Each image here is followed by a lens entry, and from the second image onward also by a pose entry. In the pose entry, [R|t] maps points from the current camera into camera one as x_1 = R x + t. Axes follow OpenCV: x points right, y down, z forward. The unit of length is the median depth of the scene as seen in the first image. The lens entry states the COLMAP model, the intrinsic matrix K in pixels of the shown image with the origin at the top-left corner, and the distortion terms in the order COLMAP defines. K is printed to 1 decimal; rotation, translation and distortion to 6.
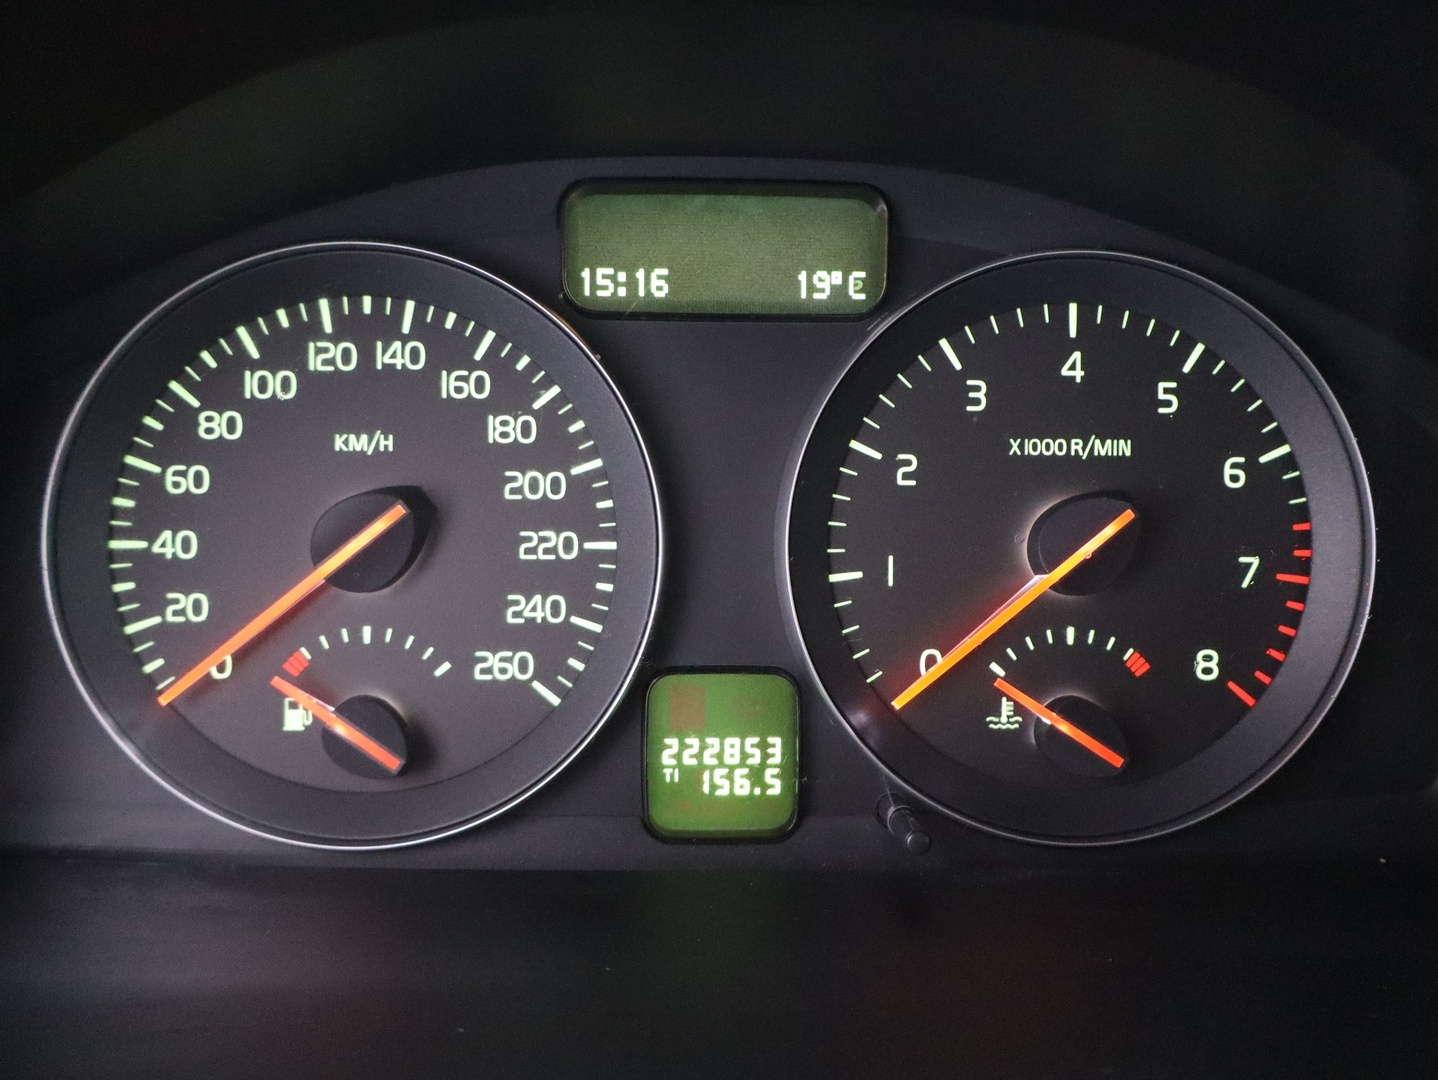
lens RADIAL K [[1157.9, 0, 722.0], [0, 1157.9, 538.8], [0, 0, 1]] dist [-0.035800, -0.003880]
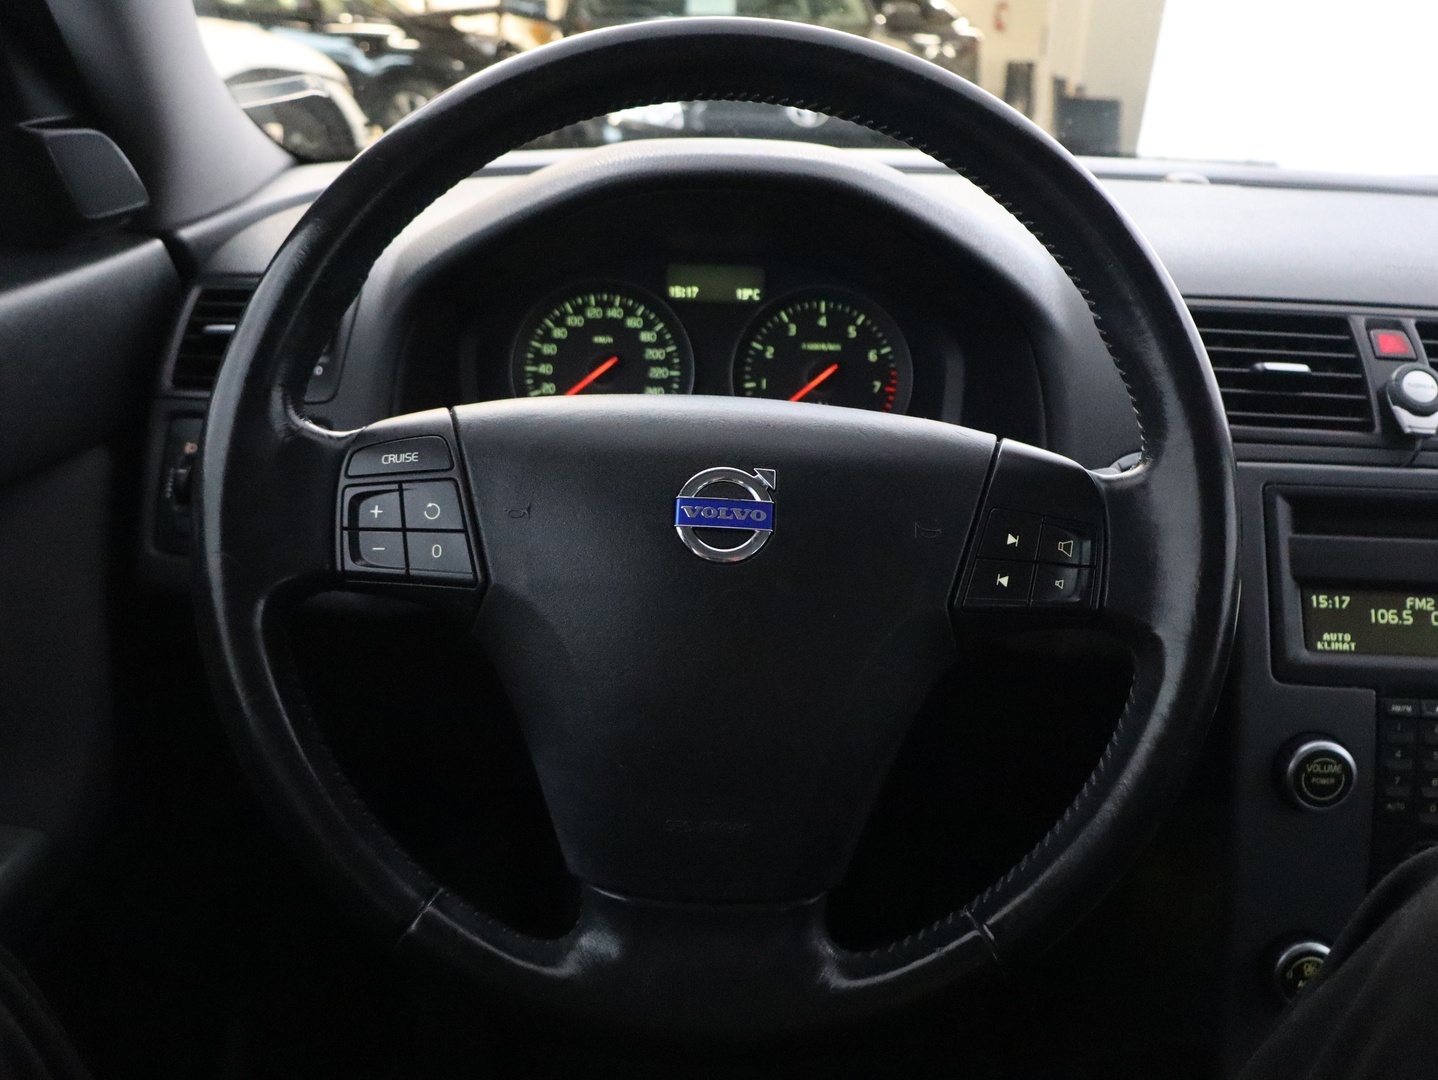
lens RADIAL K [[1157.9, 0, 716.1], [0, 1157.9, 540.9], [0, 0, 1]] dist [-0.035800, -0.003880]
pose [[0.999506, 0.027299, -0.015557, 0.075278], [-0.026679, 0.998893, 0.038749, 0.348920], [0.016598, -0.038315, 0.999128, -2.274239]]
